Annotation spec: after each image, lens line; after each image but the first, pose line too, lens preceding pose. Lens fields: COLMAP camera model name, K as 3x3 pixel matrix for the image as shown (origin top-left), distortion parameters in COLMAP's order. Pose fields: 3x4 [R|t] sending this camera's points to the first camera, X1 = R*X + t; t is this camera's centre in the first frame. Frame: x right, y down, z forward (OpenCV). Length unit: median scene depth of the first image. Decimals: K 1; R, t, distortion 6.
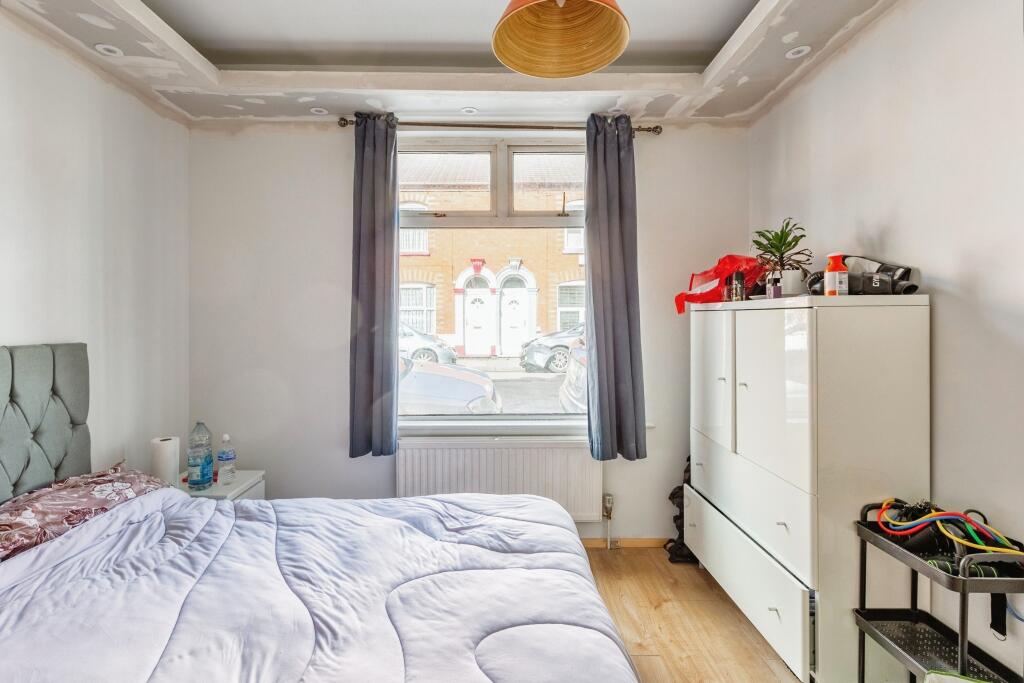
lens RADIAL K [[479.8, 0, 503.2], [0, 479.8, 317.4], [0, 0, 1]] dist [0.004441, -0.000735]
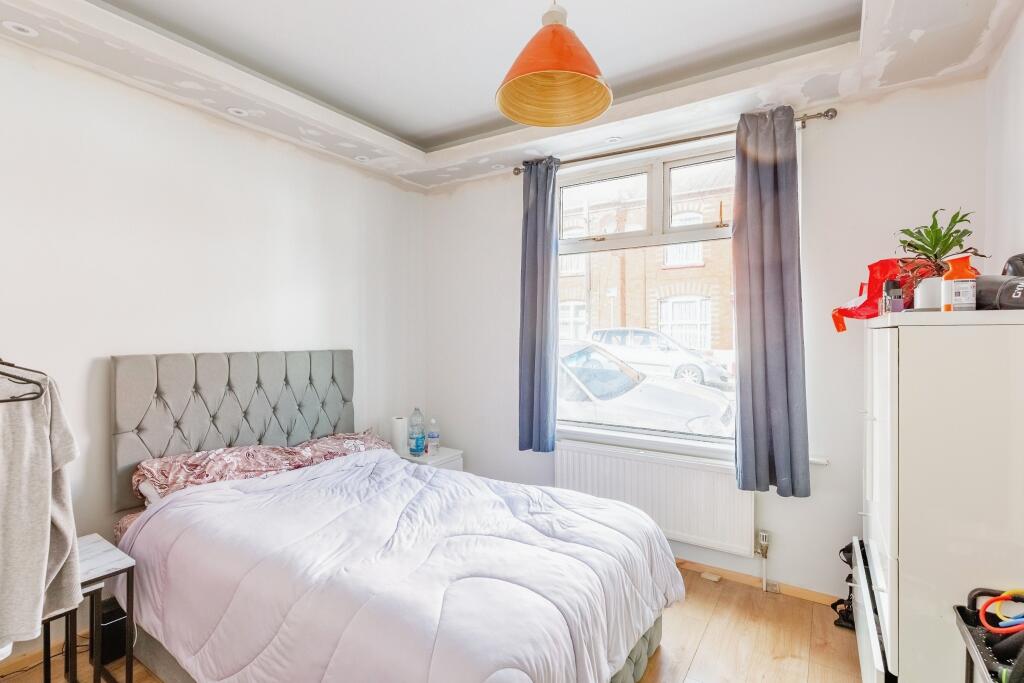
lens RADIAL K [[479.8, 0, 511.5], [0, 479.8, 335.4], [0, 0, 1]] dist [0.004441, -0.000735]
pose [[0.838364, 0.007262, -0.545063, 0.362133], [-0.002405, 0.999951, 0.009622, -0.008254], [0.545106, -0.006756, 0.838340, -0.019828]]
